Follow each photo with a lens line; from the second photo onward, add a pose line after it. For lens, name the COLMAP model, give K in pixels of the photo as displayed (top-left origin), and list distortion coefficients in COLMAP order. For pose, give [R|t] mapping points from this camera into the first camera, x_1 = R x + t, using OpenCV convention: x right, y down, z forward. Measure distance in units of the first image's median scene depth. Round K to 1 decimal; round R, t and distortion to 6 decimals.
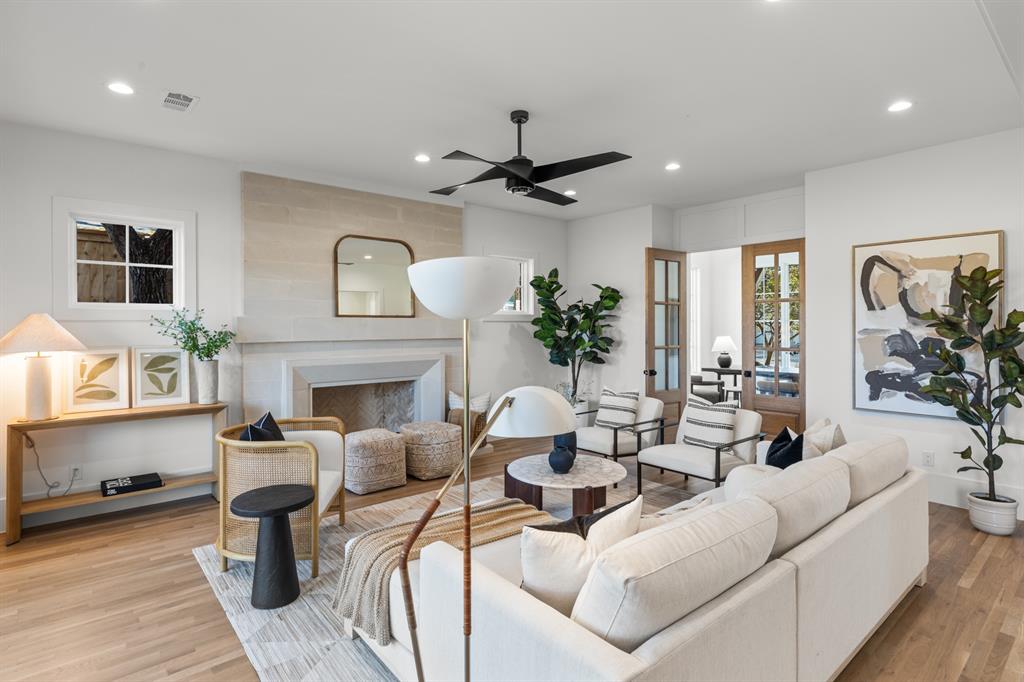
lens RADIAL K [[521.5, 0, 512.2], [0, 521.5, 330.8], [0, 0, 1]] dist [-0.005718, 0.000220]
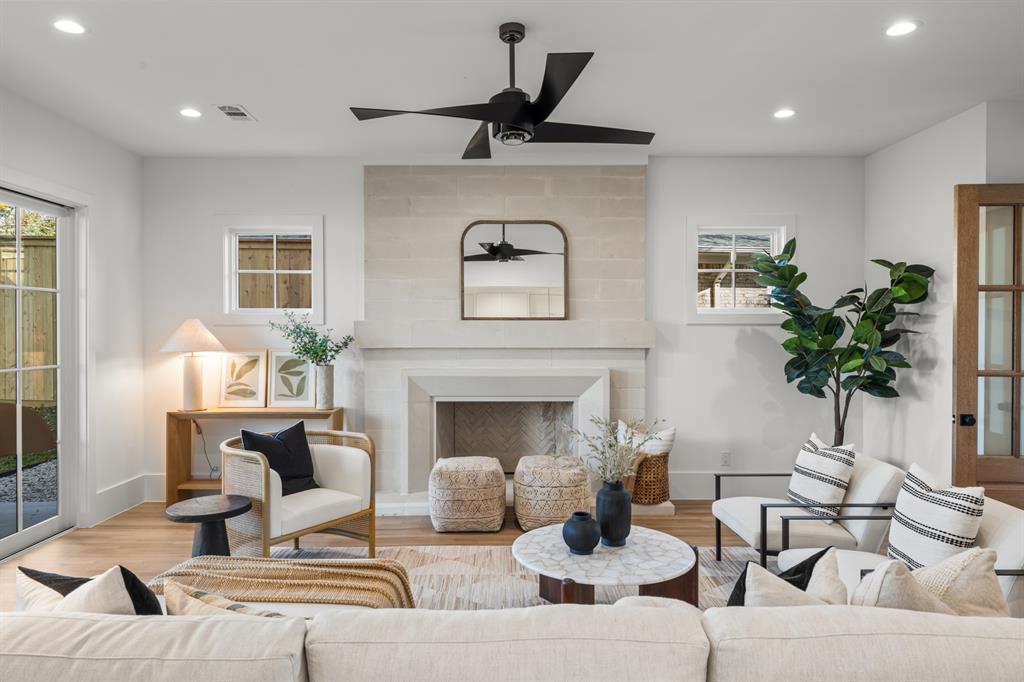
lens RADIAL K [[673.9, 0, 511.1], [0, 673.9, 341.5], [0, 0, 1]] dist [-0.001091, -0.001509]
pose [[0.768004, 0.010806, -0.640354, 0.468919], [-0.008972, 0.999941, 0.006114, 0.001259], [0.640382, 0.001050, 0.768056, 0.233927]]
